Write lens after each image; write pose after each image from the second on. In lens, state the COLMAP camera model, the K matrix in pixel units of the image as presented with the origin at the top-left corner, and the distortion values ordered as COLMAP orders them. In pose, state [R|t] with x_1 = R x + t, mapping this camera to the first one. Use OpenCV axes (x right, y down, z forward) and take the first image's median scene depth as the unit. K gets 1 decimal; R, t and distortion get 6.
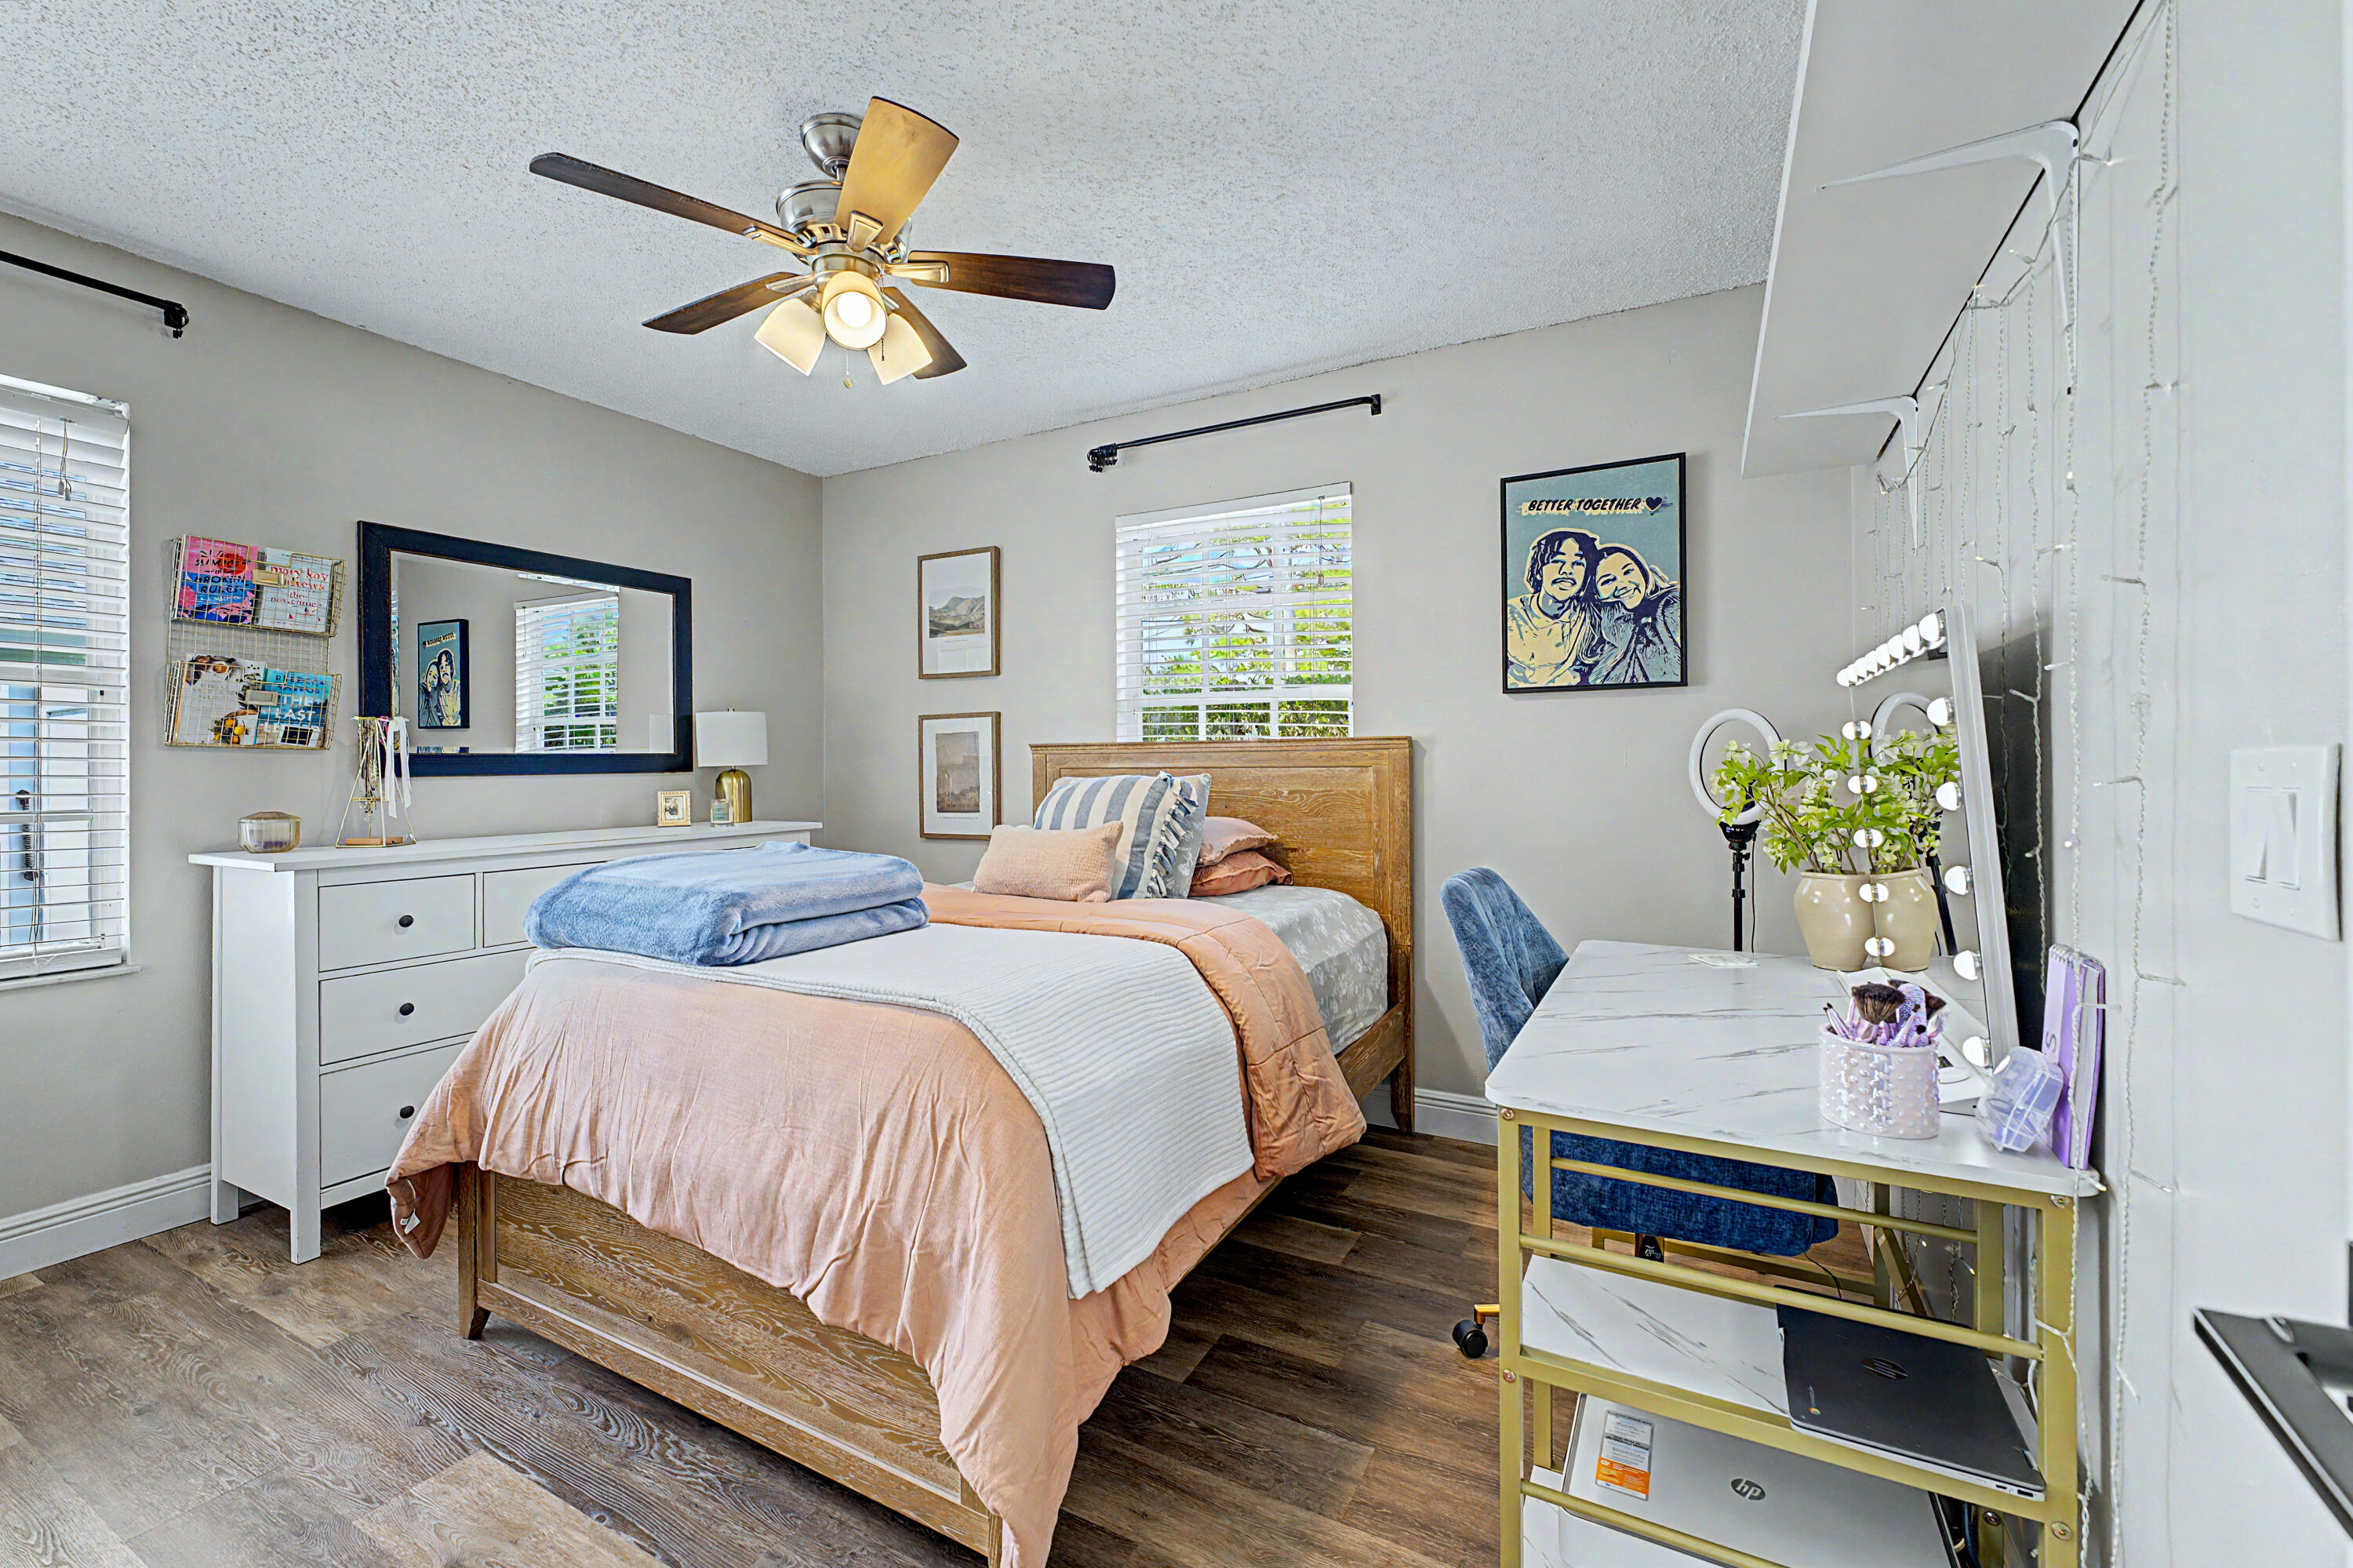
lens RADIAL K [[978.5, 0, 1161.1], [0, 978.5, 765.9], [0, 0, 1]] dist [0.000665, -0.000336]
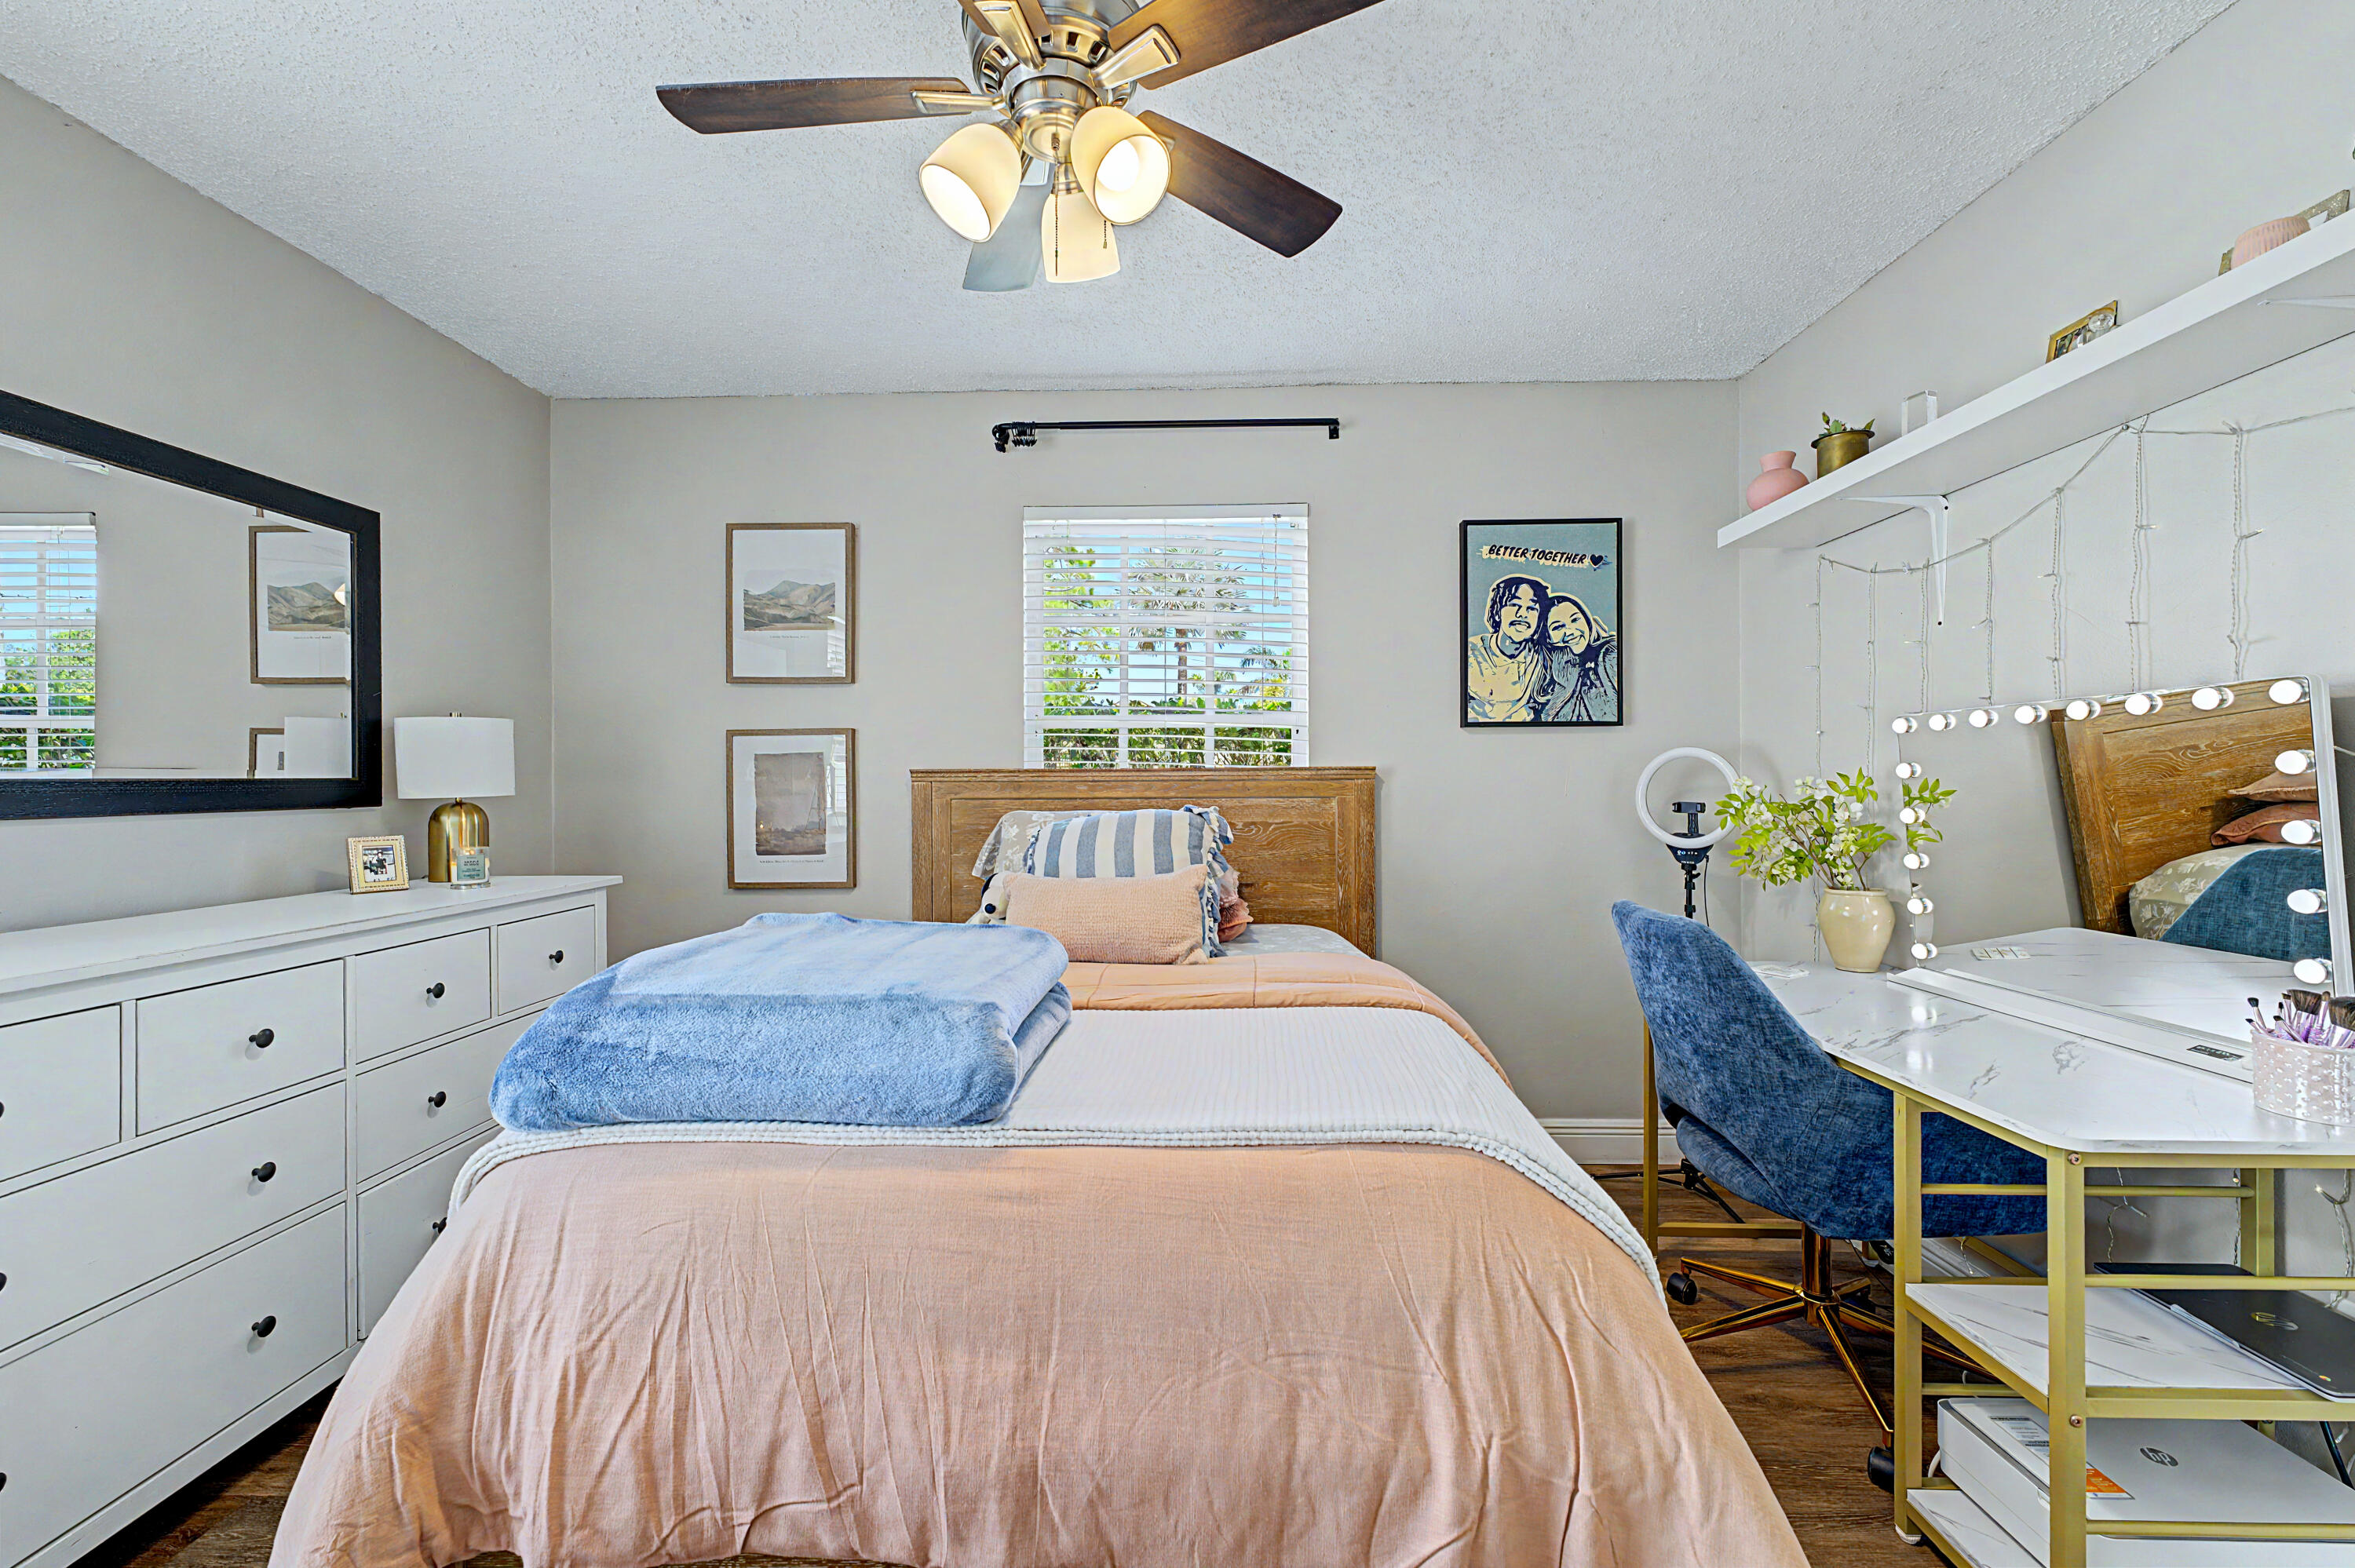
lens RADIAL K [[955.1, 0, 1184.7], [0, 955.1, 786.6], [0, 0, 1]] dist [0.001158, -0.000736]
pose [[0.888661, 0.001469, 0.458562, -0.389674], [-0.001030, 0.999999, -0.001206, -0.009116], [-0.458563, 0.000599, 0.888662, 0.239249]]
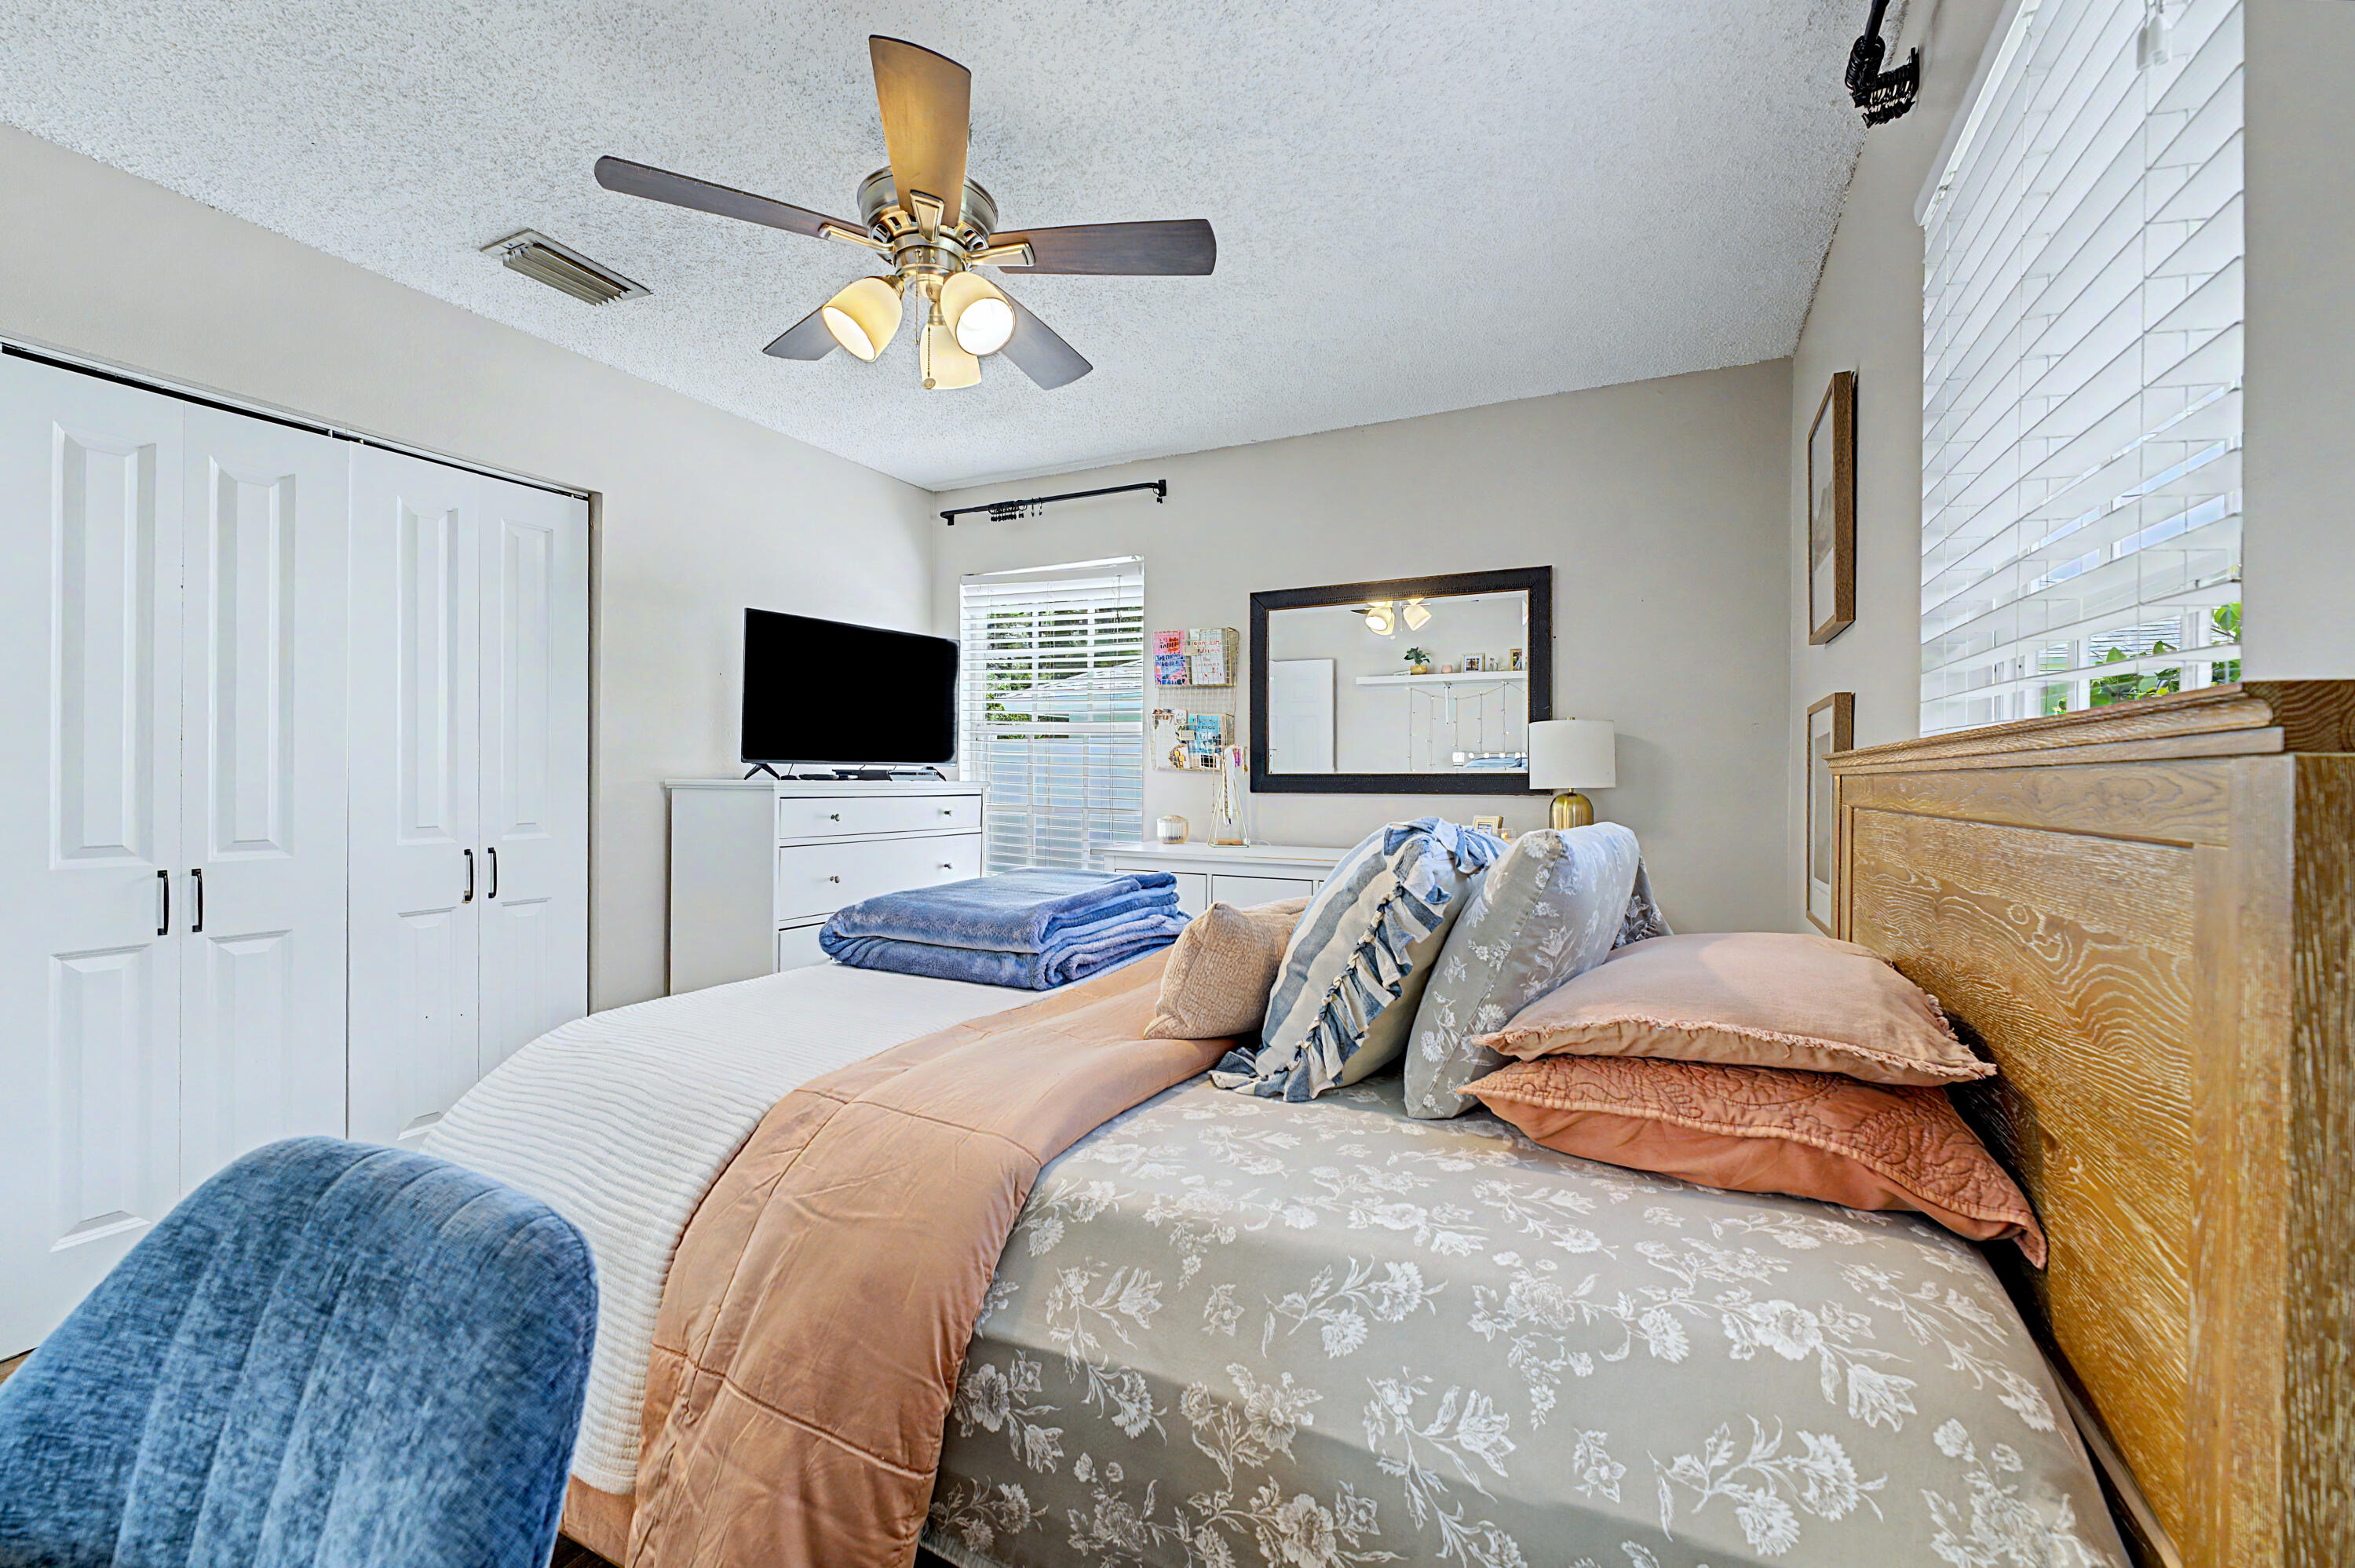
lens RADIAL K [[955.1, 0, 1171.5], [0, 955.1, 782.6], [0, 0, 1]] dist [0.001158, -0.000736]
pose [[0.046168, 0.007786, -0.998903, 0.437631], [-0.008939, 0.999933, 0.007381, -0.009192], [0.998894, 0.008588, 0.046235, 0.844964]]
